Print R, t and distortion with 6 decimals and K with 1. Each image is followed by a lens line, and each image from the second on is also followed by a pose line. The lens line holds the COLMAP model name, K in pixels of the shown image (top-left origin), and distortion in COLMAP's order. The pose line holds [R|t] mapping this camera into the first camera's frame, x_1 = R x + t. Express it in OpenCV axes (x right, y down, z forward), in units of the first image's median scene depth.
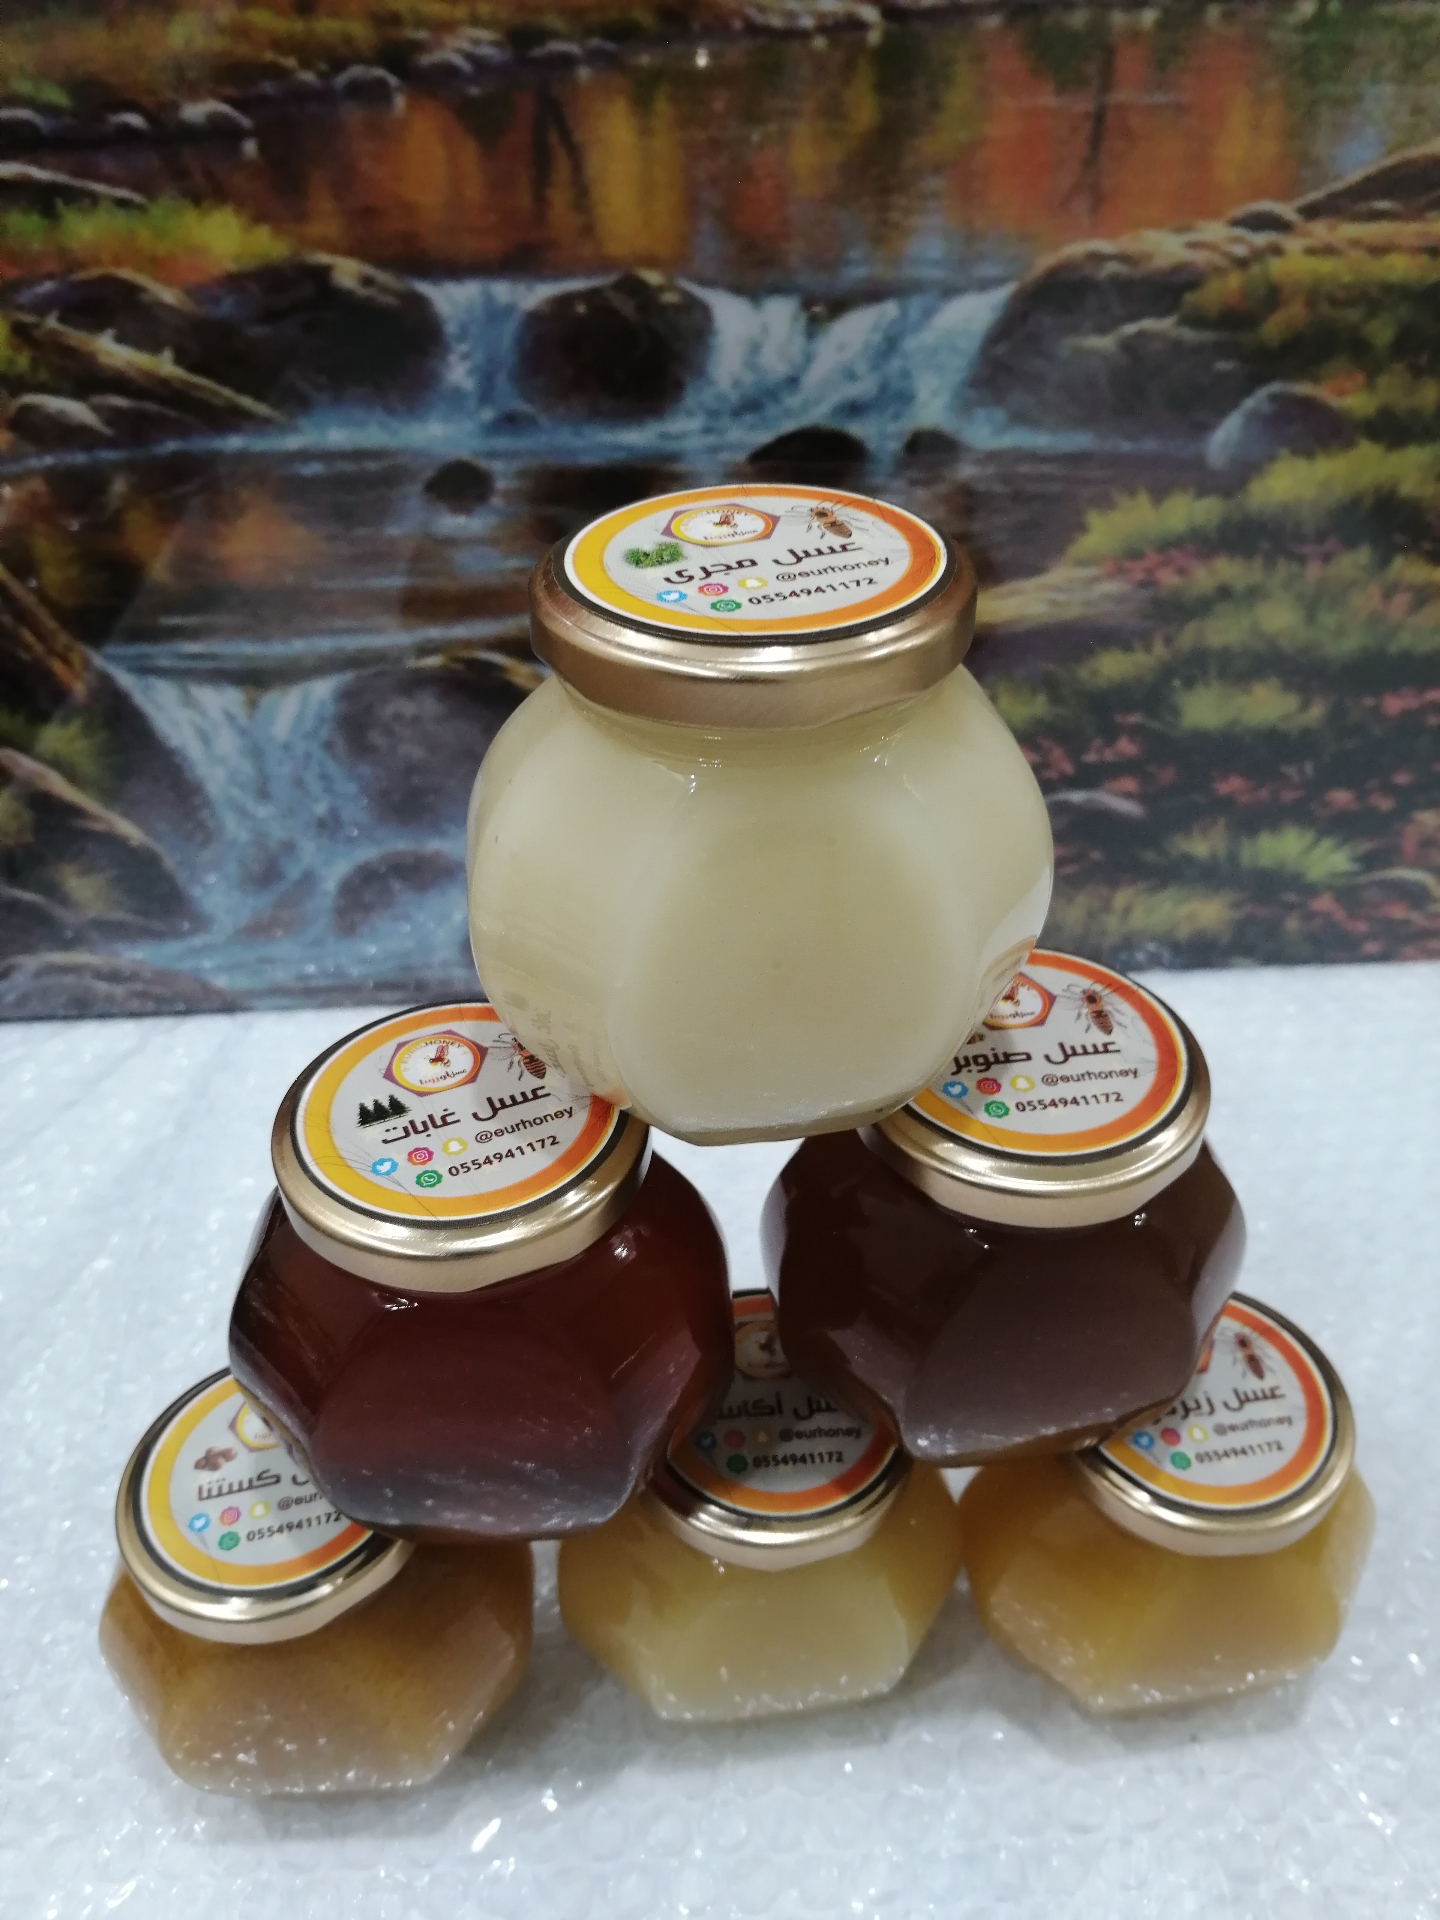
lens RADIAL K [[1508.4, 0, 720.8], [0, 1508.4, 939.3], [0, 0, 1]] dist [0.007604, -0.047681]
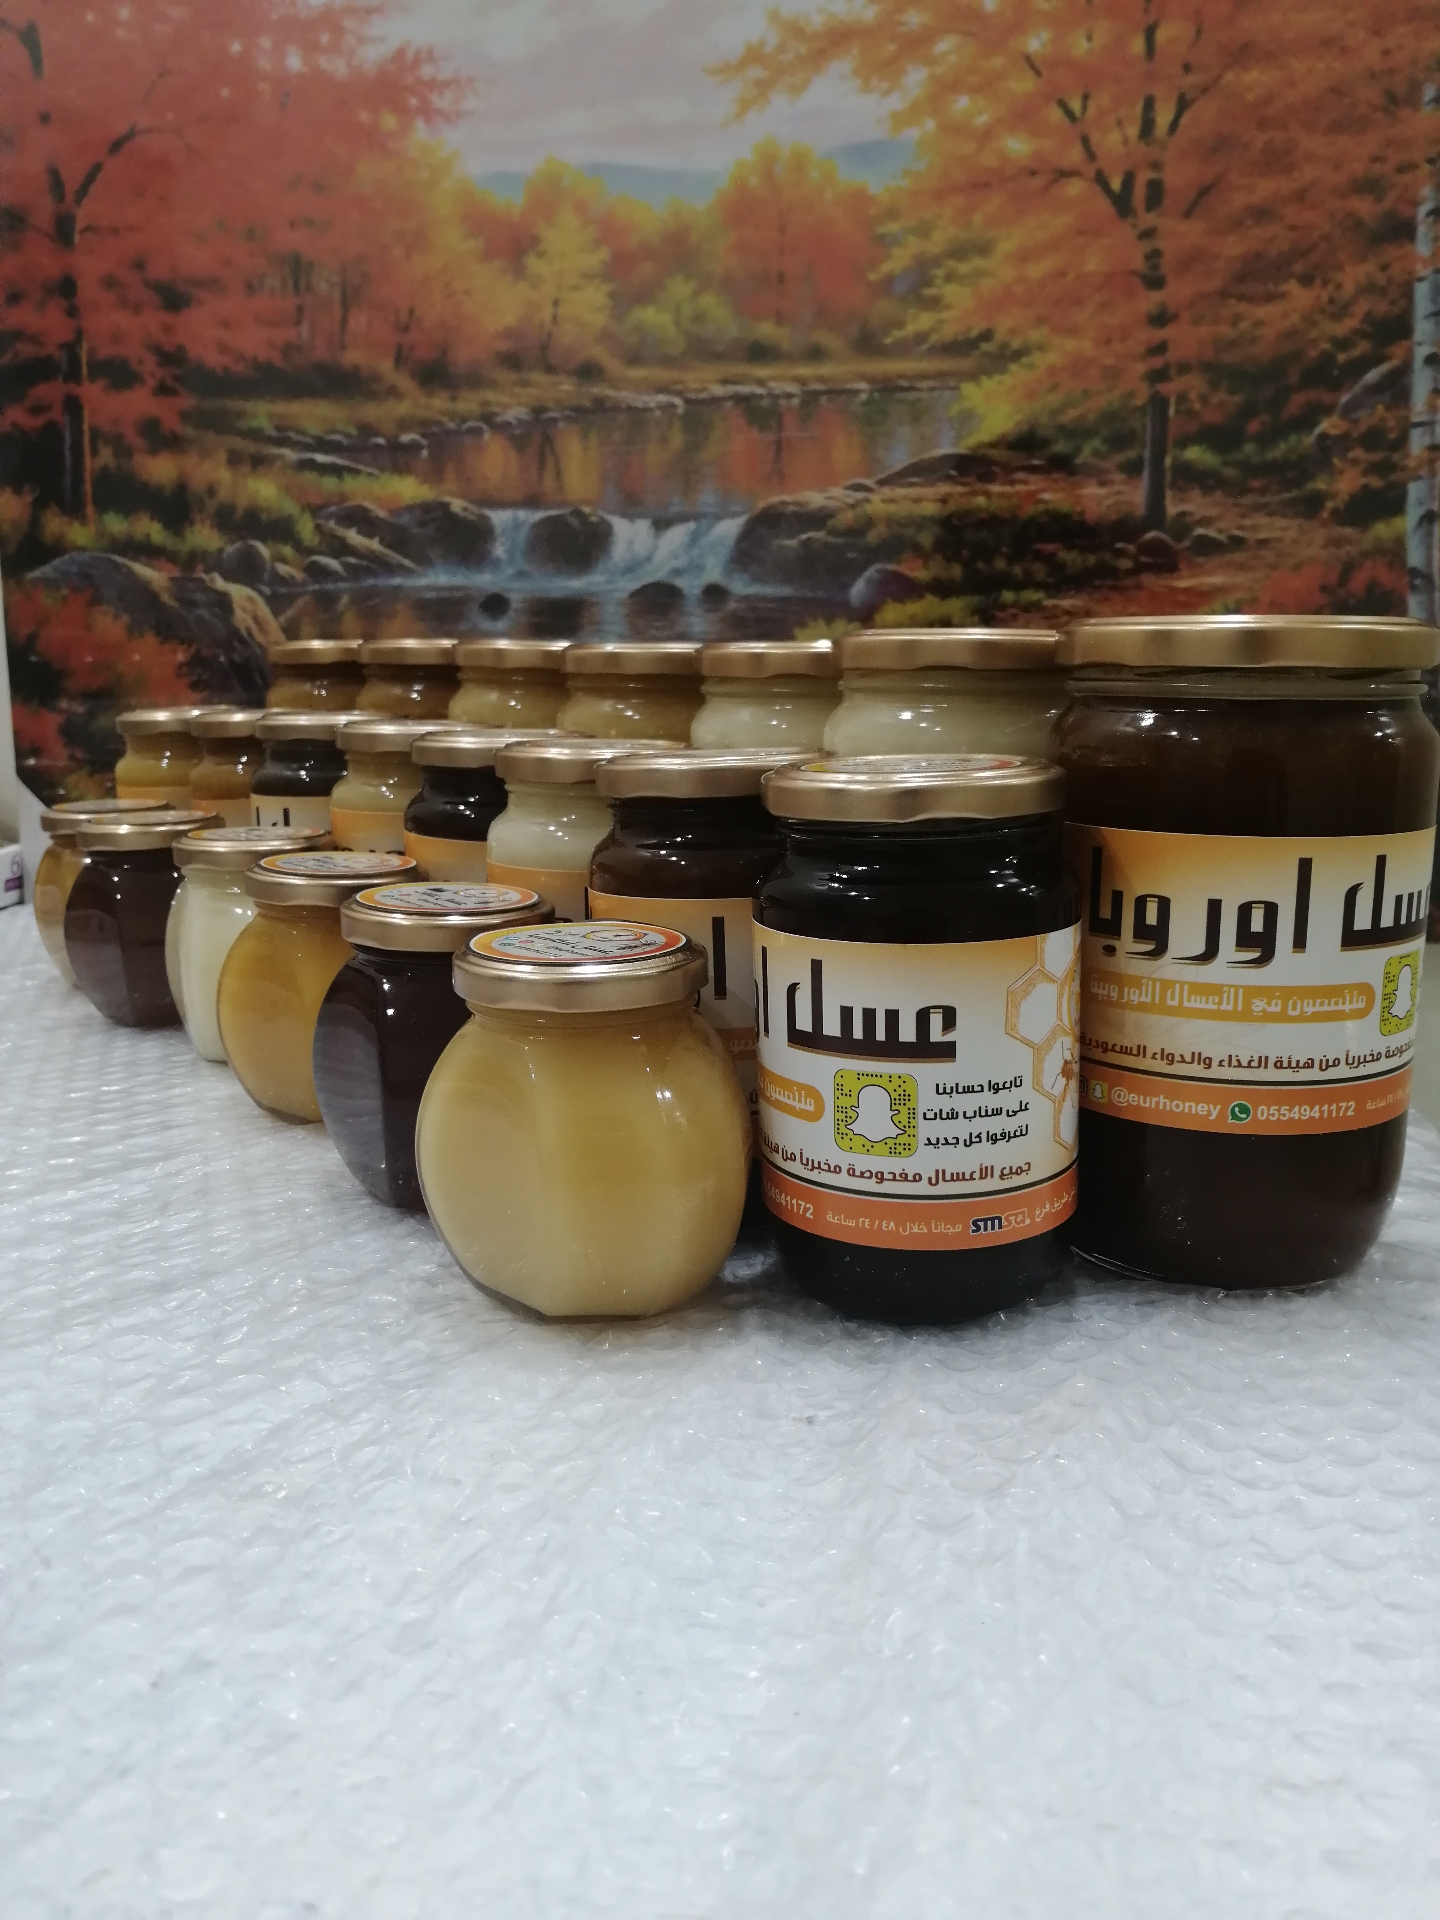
lens RADIAL K [[1508.4, 0, 725.3], [0, 1508.4, 962.2], [0, 0, 1]] dist [0.007604, -0.047681]
pose [[0.978797, 0.061738, -0.195310, 0.594749], [-0.143154, 0.888160, -0.436667, 1.035252], [0.146507, 0.455367, 0.878166, -0.589005]]
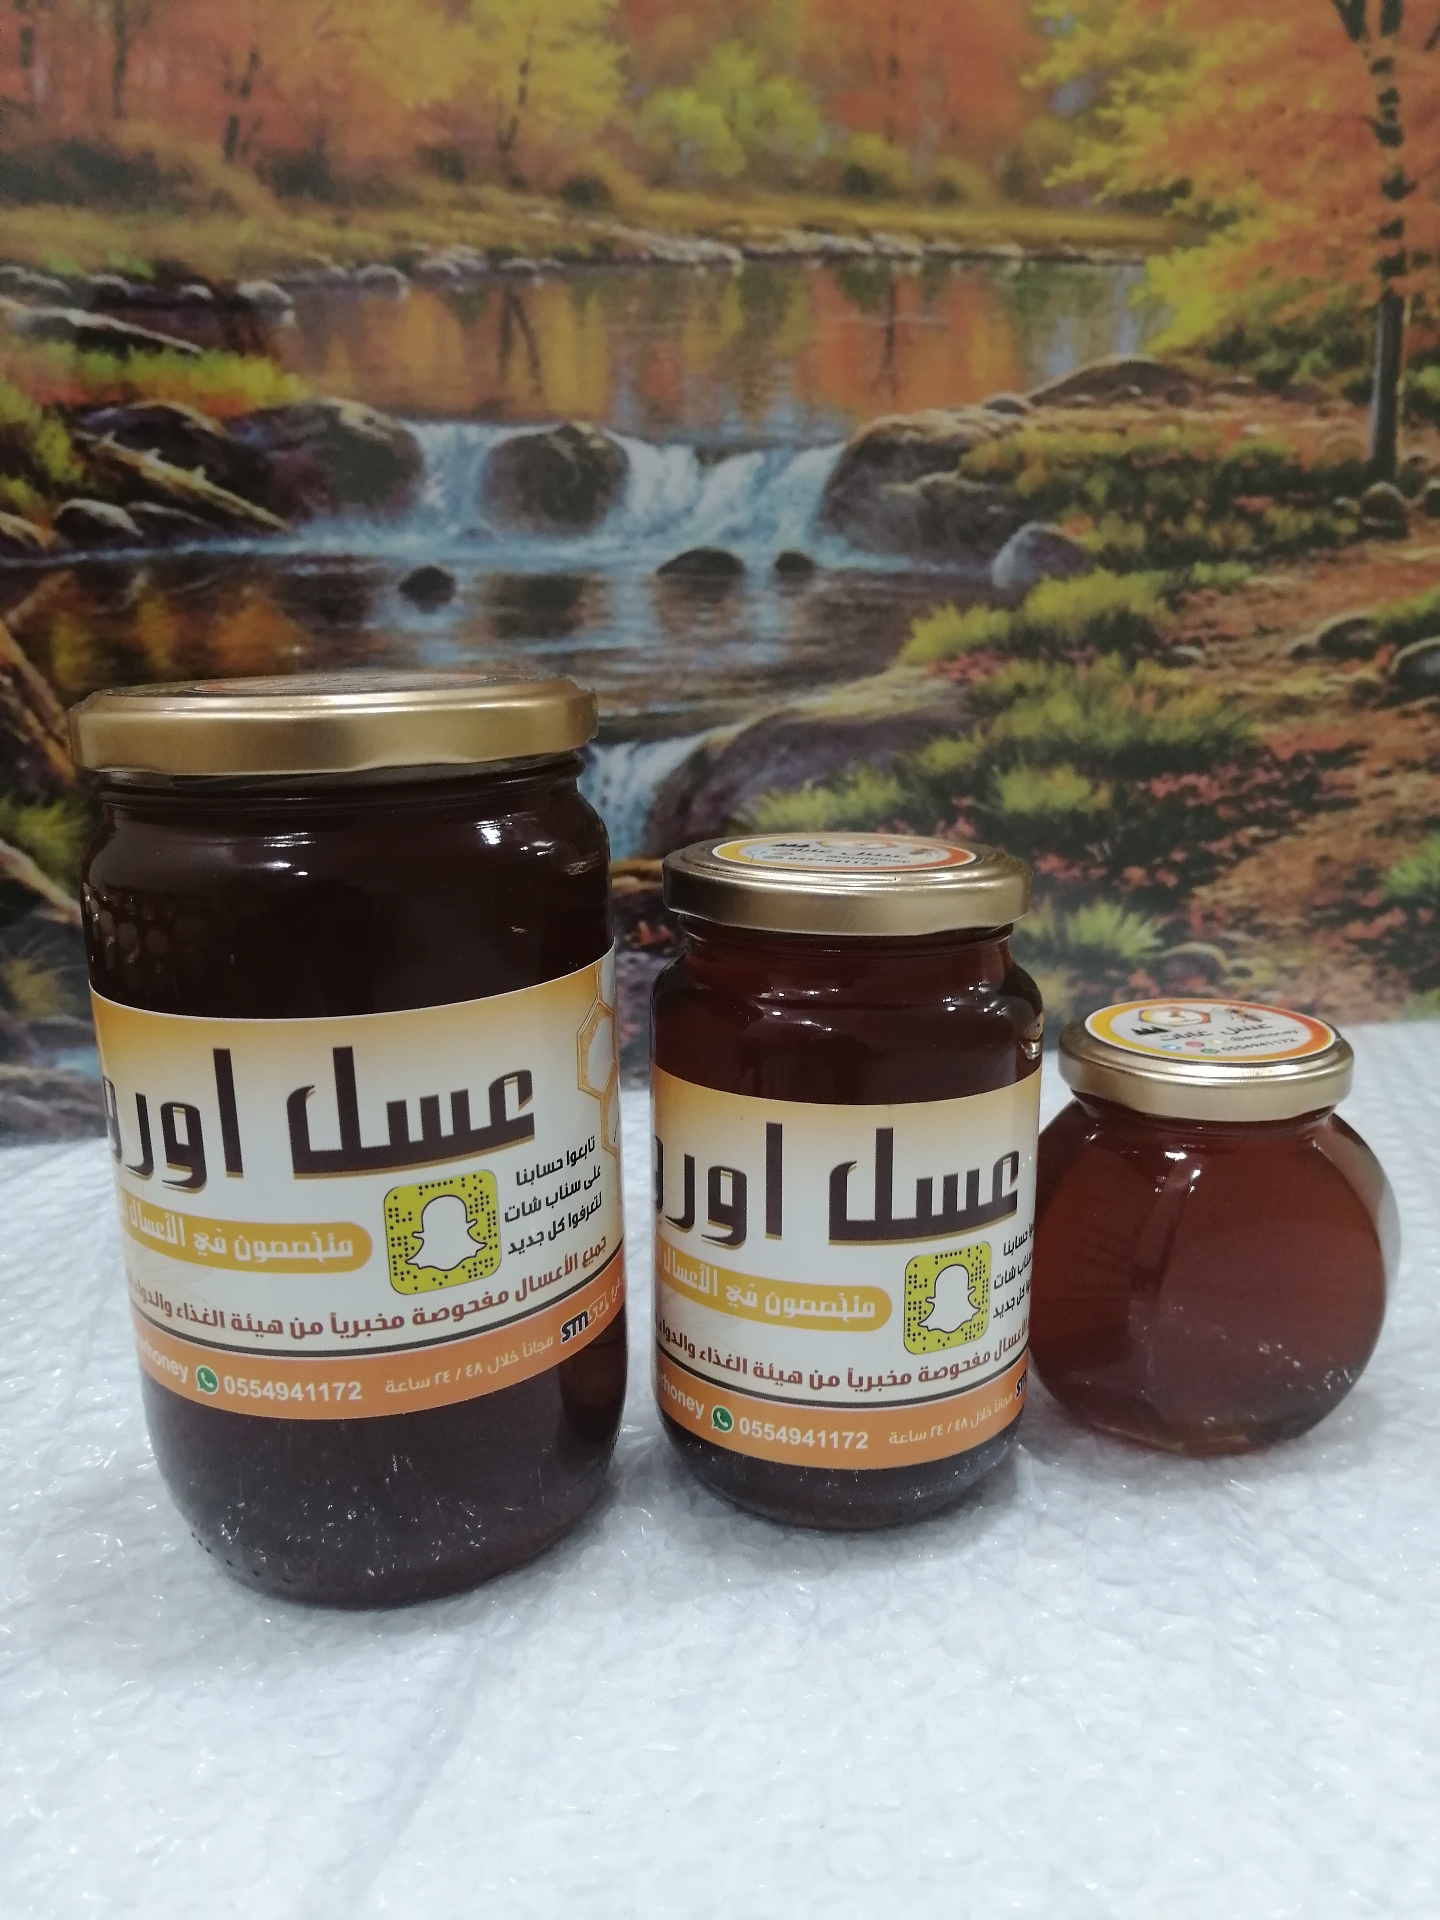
lens RADIAL K [[1508.7, 0, 711.1], [0, 1508.7, 957.4], [0, 0, 1]] dist [0.009982, -0.053533]
pose [[0.980414, -0.036202, 0.193592, -0.198872], [0.116857, 0.898165, -0.423845, 0.531945], [-0.158534, 0.438166, 0.884804, -0.000022]]
